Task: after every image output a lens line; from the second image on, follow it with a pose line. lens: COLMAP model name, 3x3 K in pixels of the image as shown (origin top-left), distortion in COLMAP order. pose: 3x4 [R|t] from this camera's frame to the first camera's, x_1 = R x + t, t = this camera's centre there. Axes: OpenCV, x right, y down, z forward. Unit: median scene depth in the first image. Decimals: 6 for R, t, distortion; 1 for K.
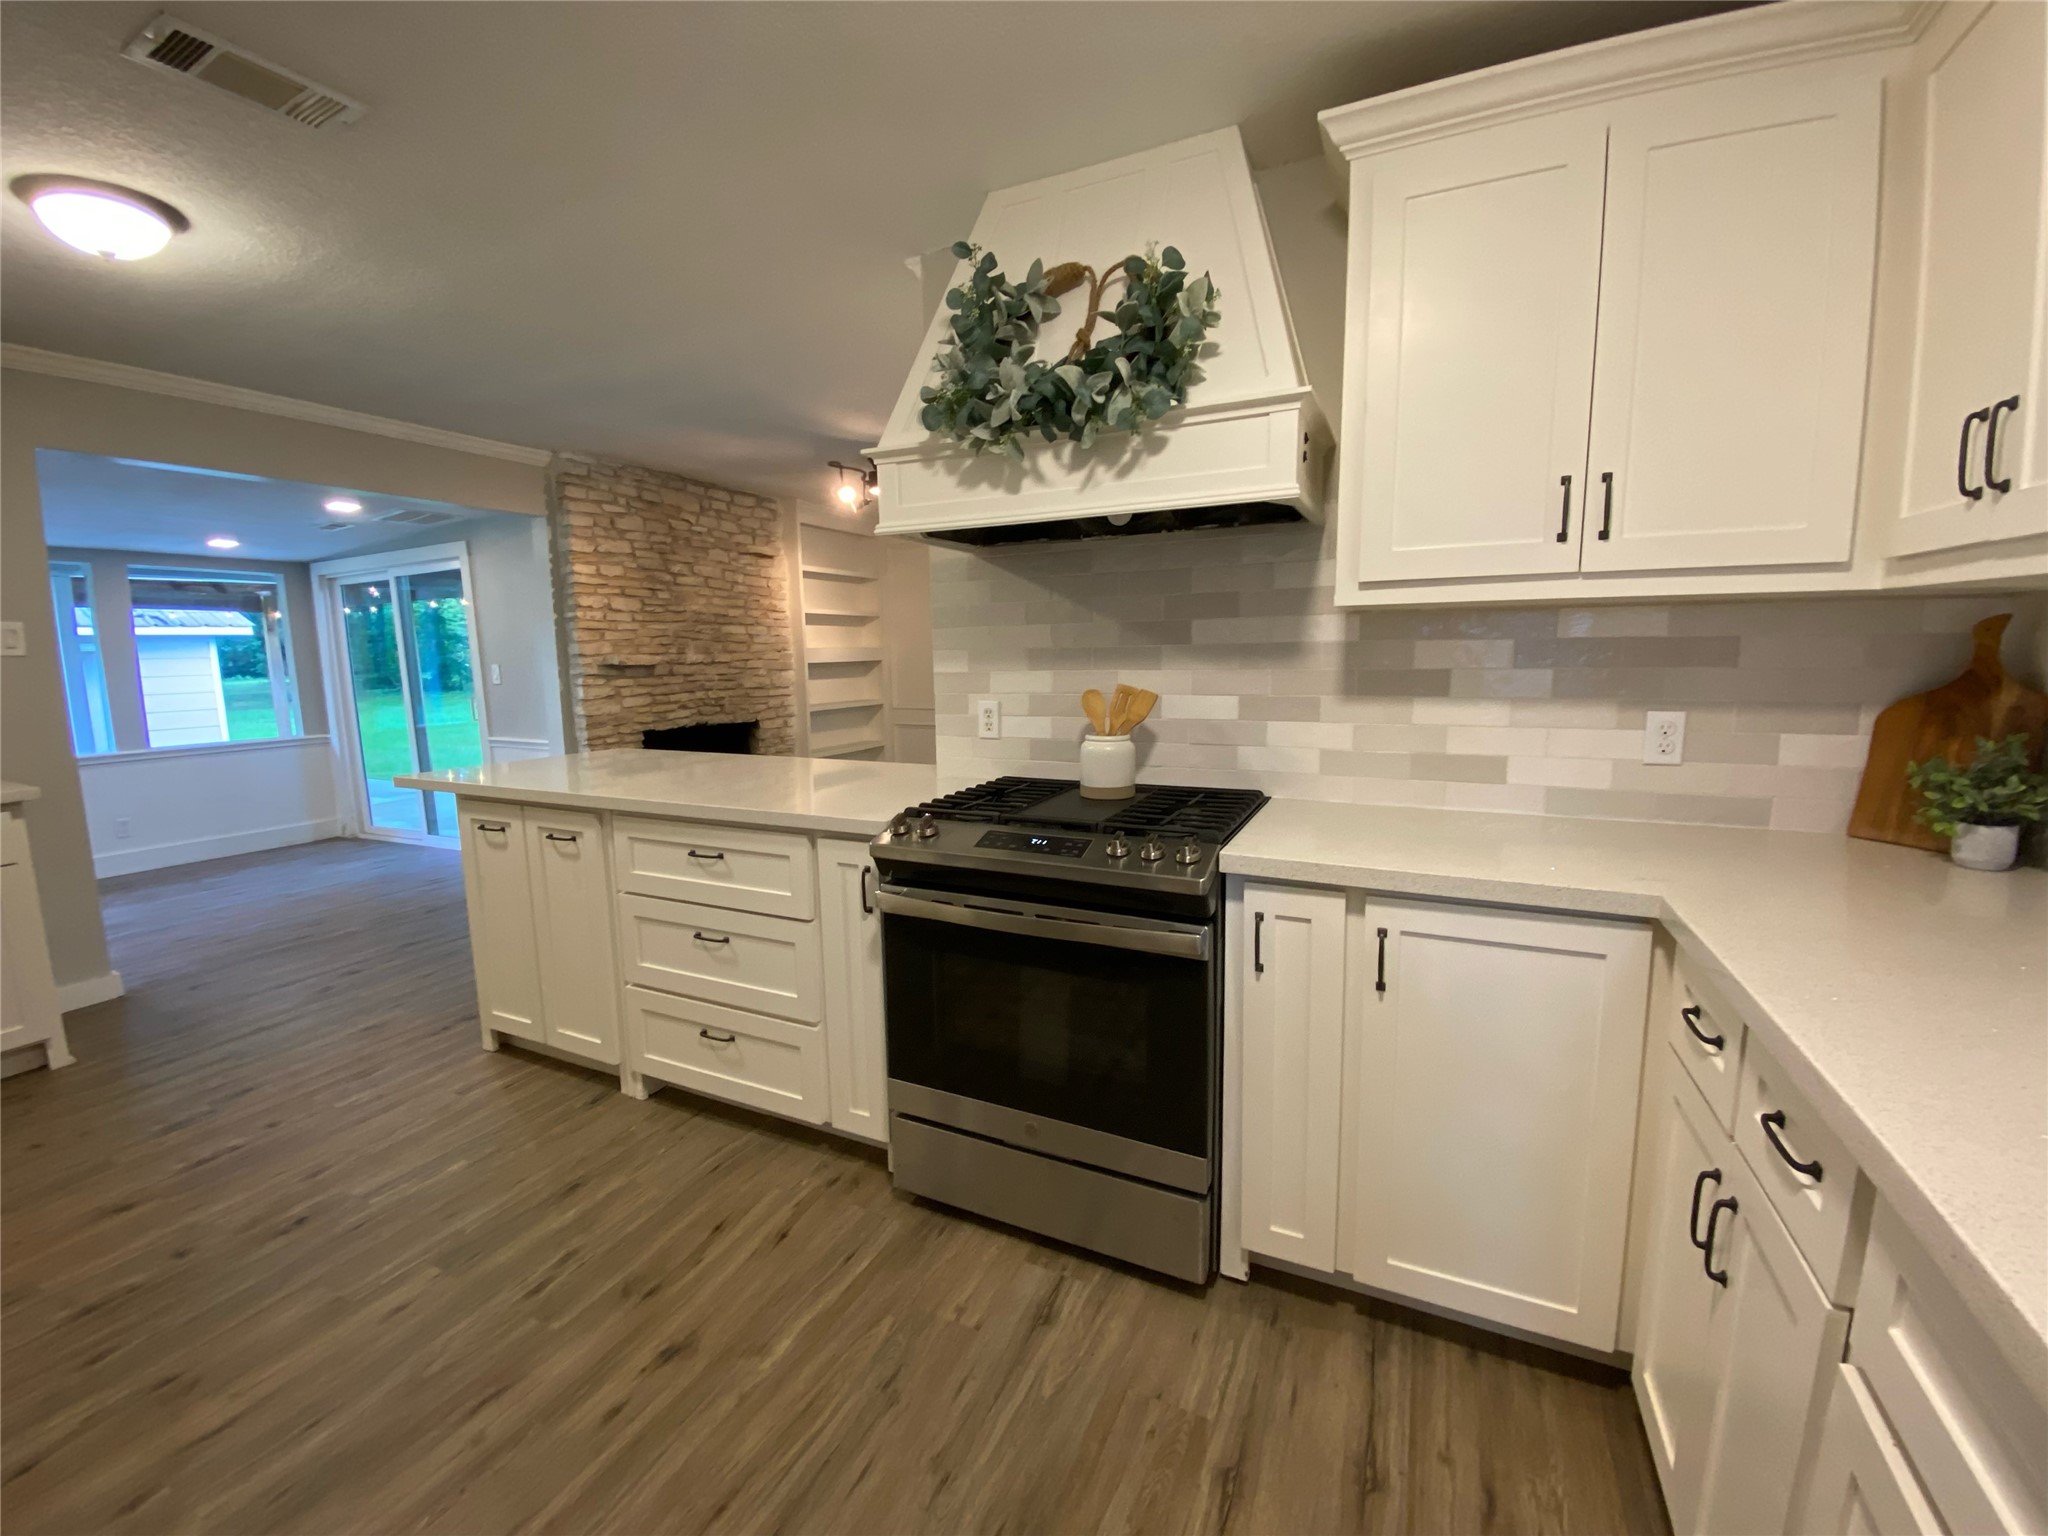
lens RADIAL K [[829.6, 0, 1013.1], [0, 829.6, 771.6], [0, 0, 1]] dist [0.044590, -0.031747]
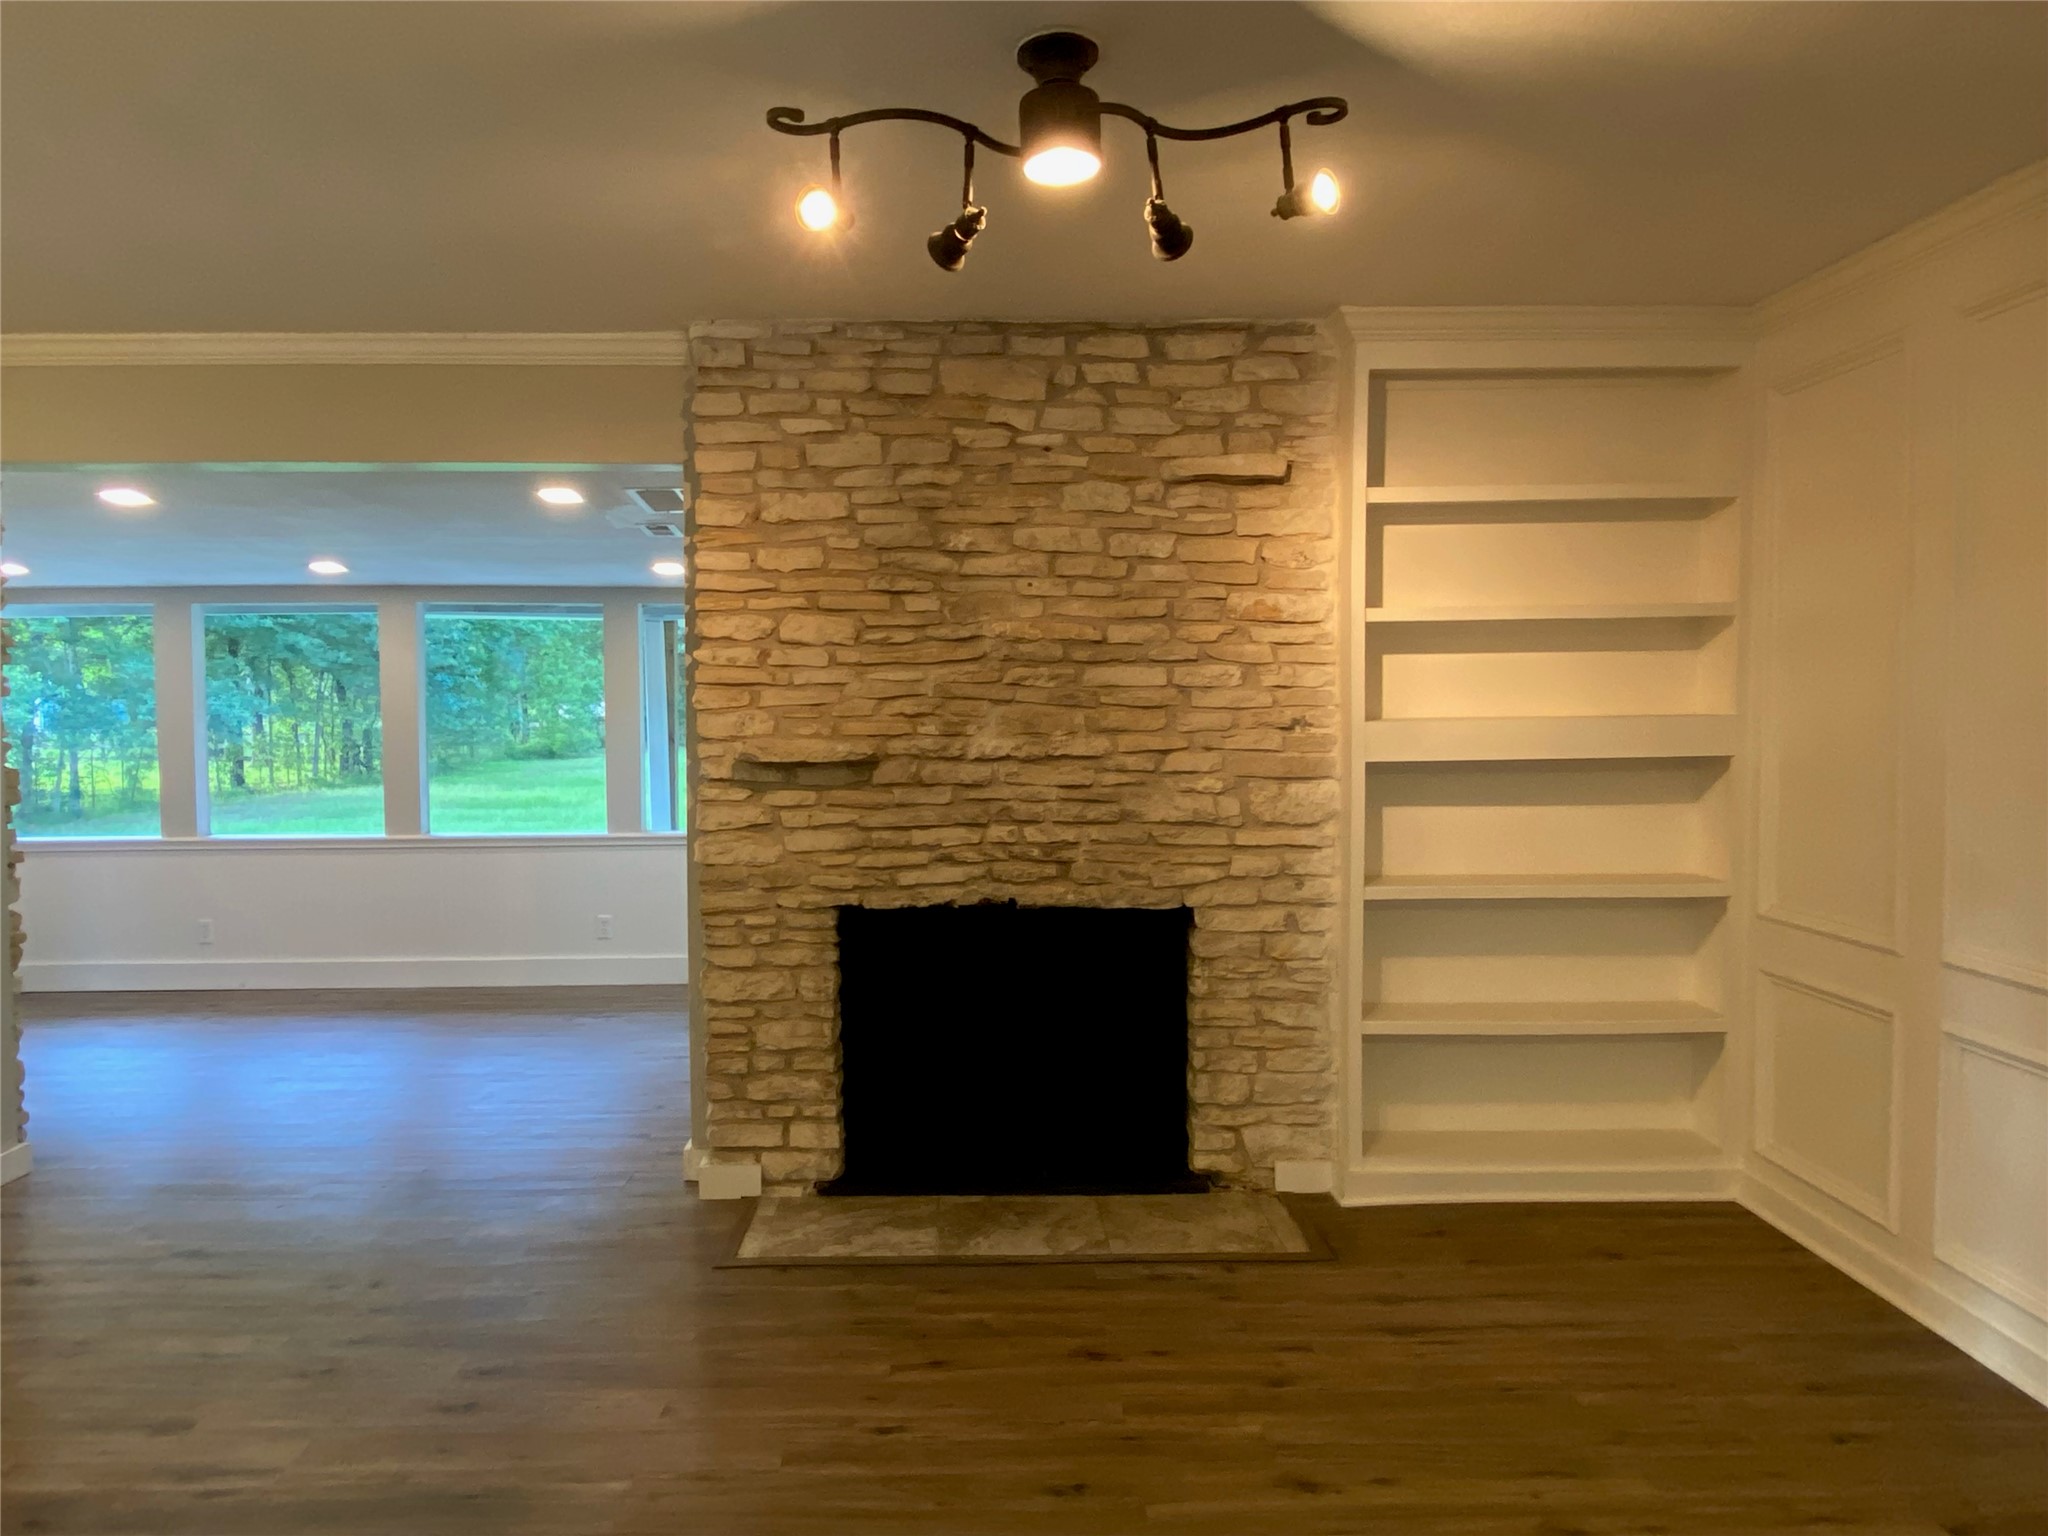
lens RADIAL K [[1249.5, 0, 1020.7], [0, 1249.5, 773.9], [0, 0, 1]] dist [0.100891, -0.001081]
pose [[0.463761, 0.051326, -0.884473, 0.204710], [-0.126741, 0.991896, -0.008896, -0.132147], [0.876848, 0.116225, 0.466507, 0.804077]]
